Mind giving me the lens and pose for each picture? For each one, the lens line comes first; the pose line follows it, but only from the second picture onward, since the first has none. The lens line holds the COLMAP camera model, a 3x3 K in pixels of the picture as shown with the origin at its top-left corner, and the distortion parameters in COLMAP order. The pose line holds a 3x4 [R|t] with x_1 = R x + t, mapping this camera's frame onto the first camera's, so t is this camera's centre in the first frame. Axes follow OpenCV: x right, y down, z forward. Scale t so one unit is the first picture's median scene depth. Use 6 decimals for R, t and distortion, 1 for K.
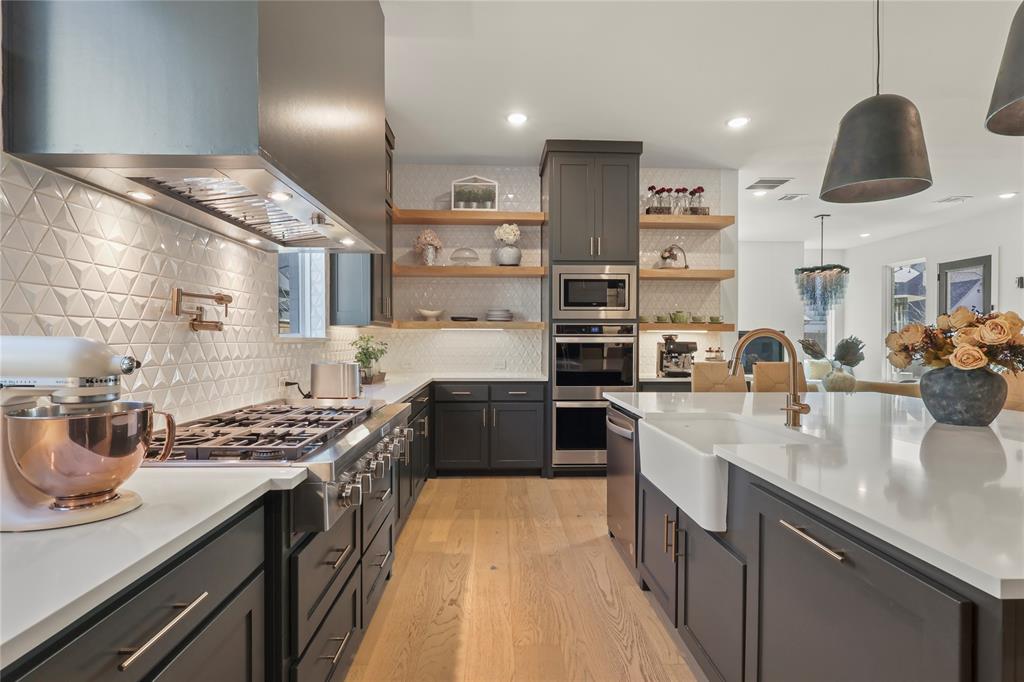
lens RADIAL K [[482.9, 0, 515.5], [0, 482.9, 343.7], [0, 0, 1]] dist [-0.001532, -0.000301]
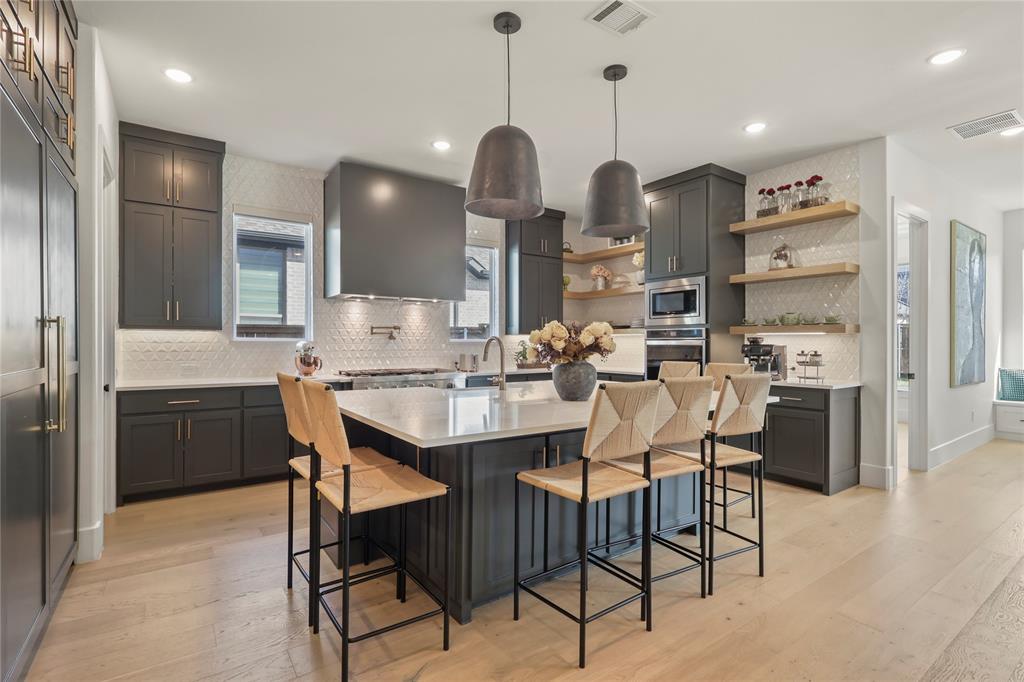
lens RADIAL K [[482.9, 0, 515.5], [0, 482.9, 343.7], [0, 0, 1]] dist [-0.001532, -0.000301]
pose [[0.546978, 0.000681, -0.837147, 0.859351], [-0.006012, 0.999977, -0.003114, 0.000608], [0.837125, 0.006736, 0.546970, 0.024688]]
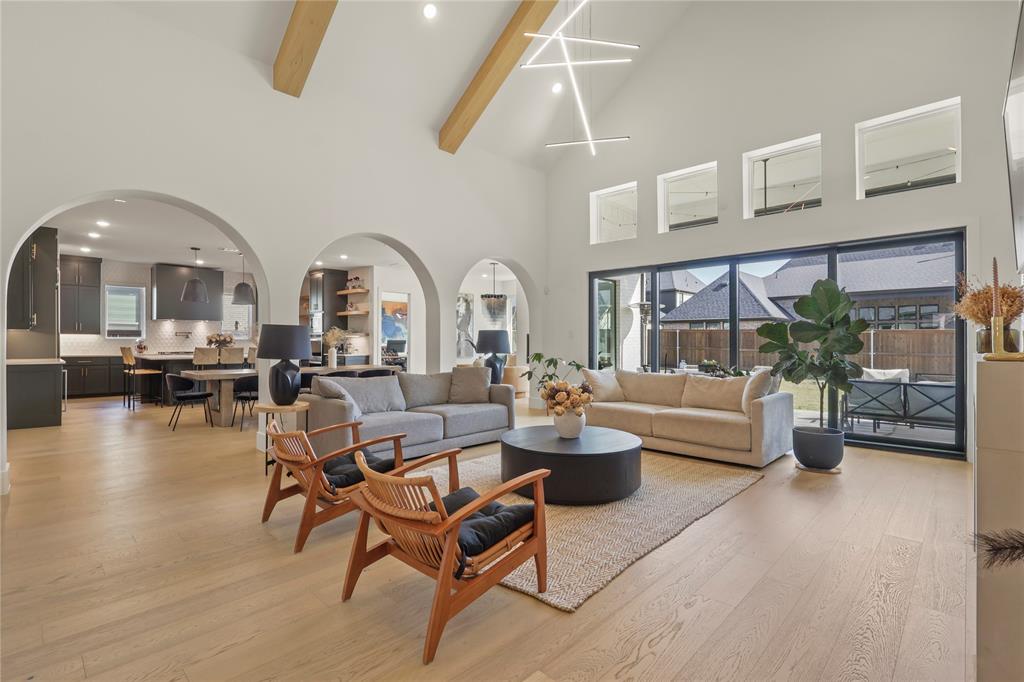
lens RADIAL K [[476.4, 0, 512.0], [0, 476.4, 341.0], [0, 0, 1]] dist [0.000840, 0.000336]
pose [[0.690532, 0.000233, -0.723302, 2.719845], [-0.007539, 0.999948, -0.006876, 0.007826], [0.723263, 0.010201, 0.690498, -0.087749]]
